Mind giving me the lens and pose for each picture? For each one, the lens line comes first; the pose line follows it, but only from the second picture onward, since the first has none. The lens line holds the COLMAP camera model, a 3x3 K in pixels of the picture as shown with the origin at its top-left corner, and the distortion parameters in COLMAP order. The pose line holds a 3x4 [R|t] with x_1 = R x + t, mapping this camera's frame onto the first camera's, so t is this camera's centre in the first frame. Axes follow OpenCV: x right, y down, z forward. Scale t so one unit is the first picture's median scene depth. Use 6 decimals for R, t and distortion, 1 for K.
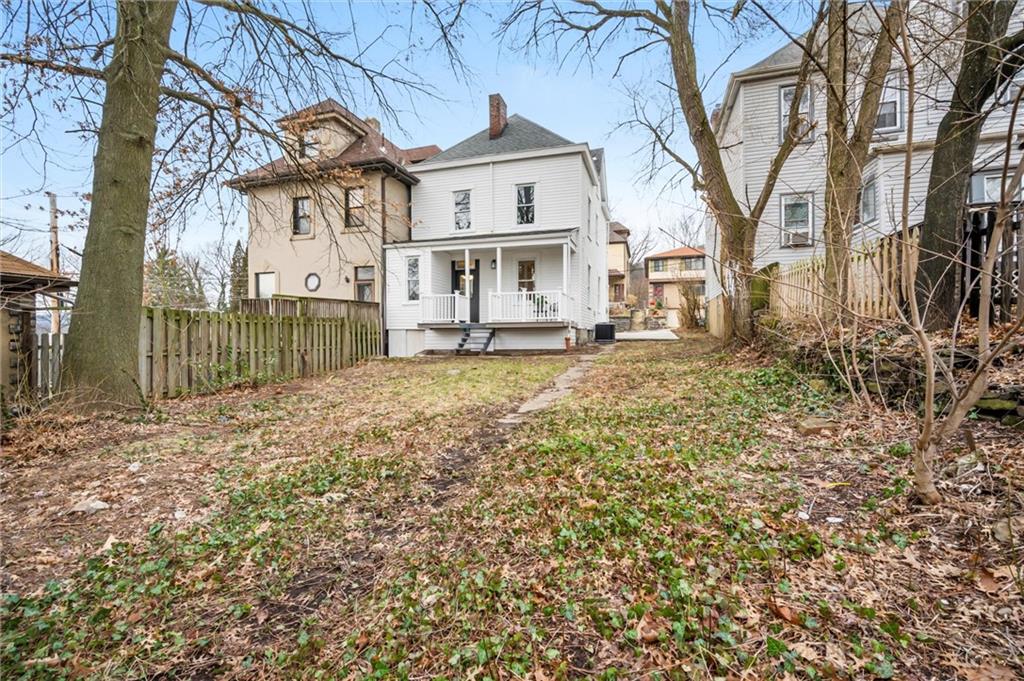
lens RADIAL K [[437.4, 0, 512.0], [0, 437.4, 327.9], [0, 0, 1]] dist [-0.011988, -0.000163]
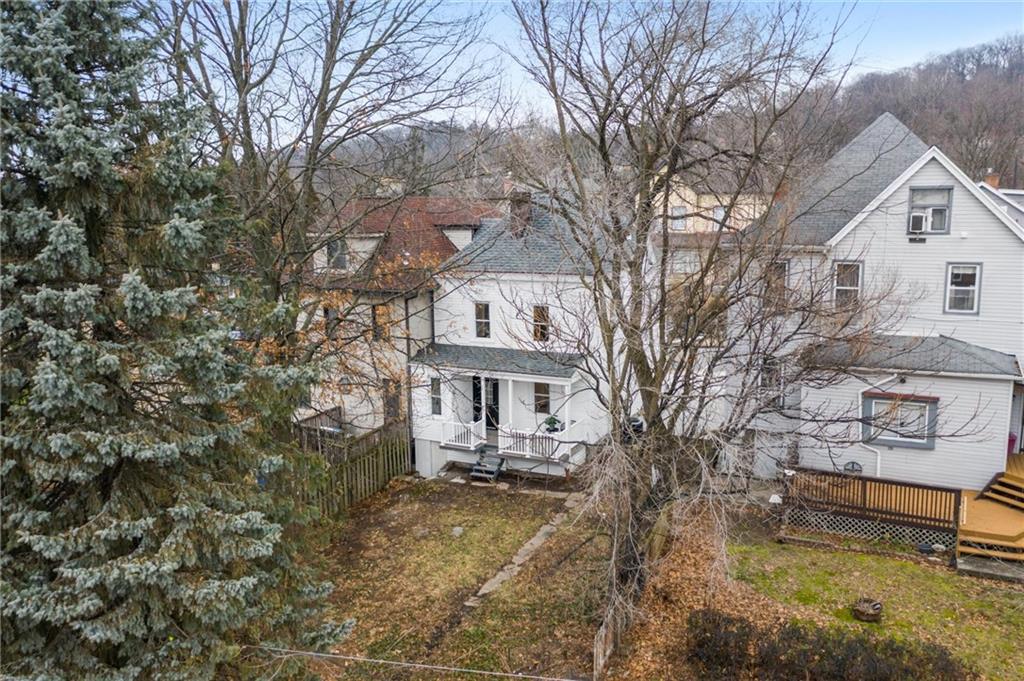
lens RADIAL K [[762.3, 0, 512.0], [0, 762.3, 340.5], [0, 0, 1]] dist [-0.016881, 0.000114]
pose [[0.988077, 0.022158, -0.152361, 0.241143], [0.002464, 0.987187, 0.159546, -0.539403], [0.153944, -0.158019, 0.975362, -0.777946]]
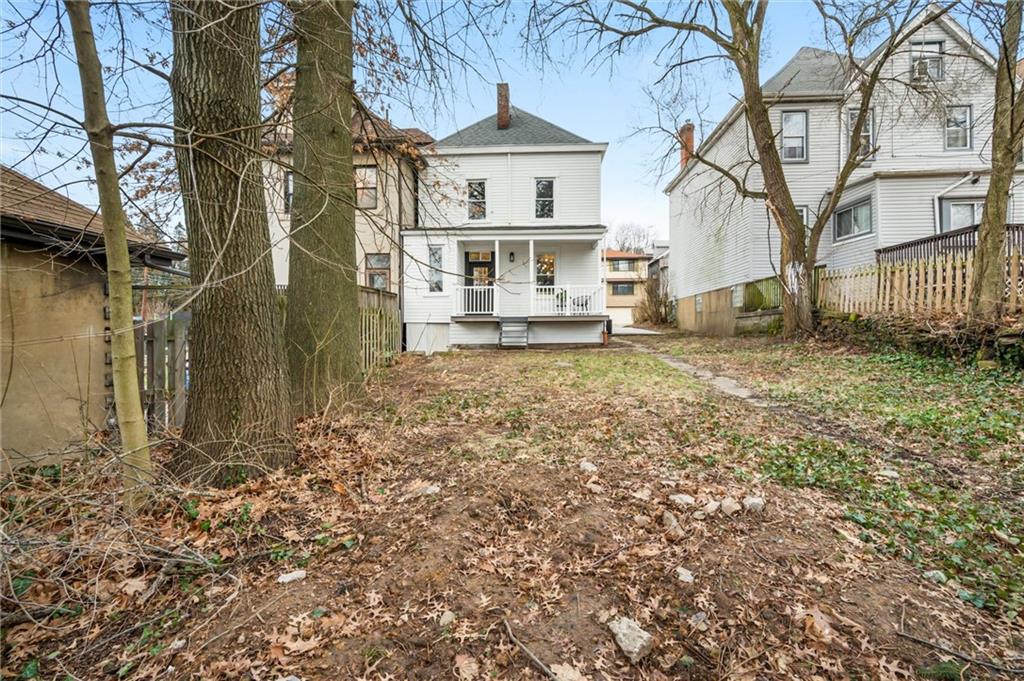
lens RADIAL K [[437.4, 0, 512.0], [0, 437.4, 327.9], [0, 0, 1]] dist [-0.011988, -0.000163]
pose [[0.971620, 0.003821, 0.236518, -0.282831], [-0.005031, 0.999977, 0.004516, 0.009090], [-0.236496, -0.005578, 0.971617, 0.047223]]
